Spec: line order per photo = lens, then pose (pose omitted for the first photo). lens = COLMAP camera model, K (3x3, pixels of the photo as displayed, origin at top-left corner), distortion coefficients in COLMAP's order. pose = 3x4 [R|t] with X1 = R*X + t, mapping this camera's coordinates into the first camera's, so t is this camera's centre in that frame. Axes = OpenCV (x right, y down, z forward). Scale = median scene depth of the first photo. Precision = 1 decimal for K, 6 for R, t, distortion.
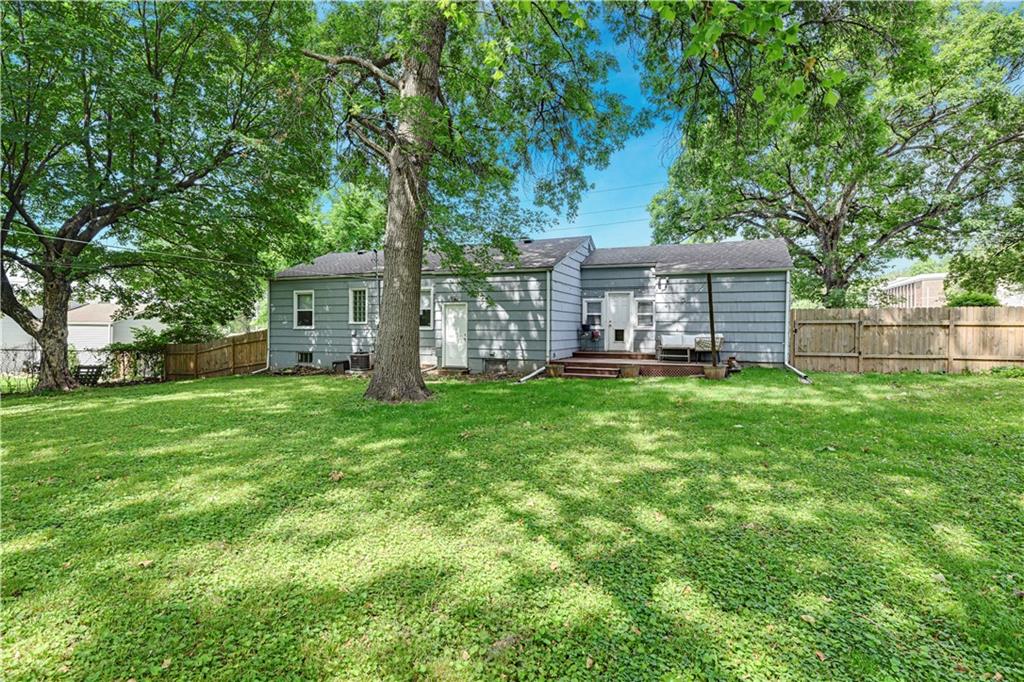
lens RADIAL K [[528.5, 0, 512.0], [0, 528.5, 341.0], [0, 0, 1]] dist [-0.000599, -0.000189]
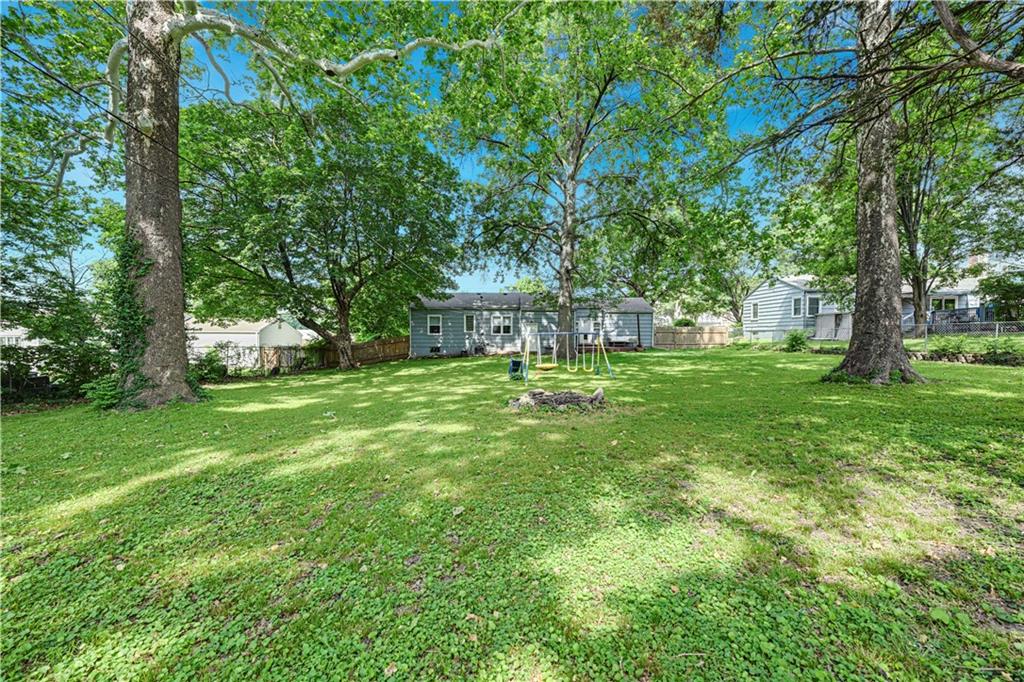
lens RADIAL K [[409.0, 0, 506.6], [0, 409.0, 340.3], [0, 0, 1]] dist [-0.002164, -0.000204]
pose [[0.926458, -0.009645, 0.376275, -0.855541], [0.014479, 0.999845, -0.010021, 0.018273], [-0.376120, 0.014732, 0.926454, -0.576544]]
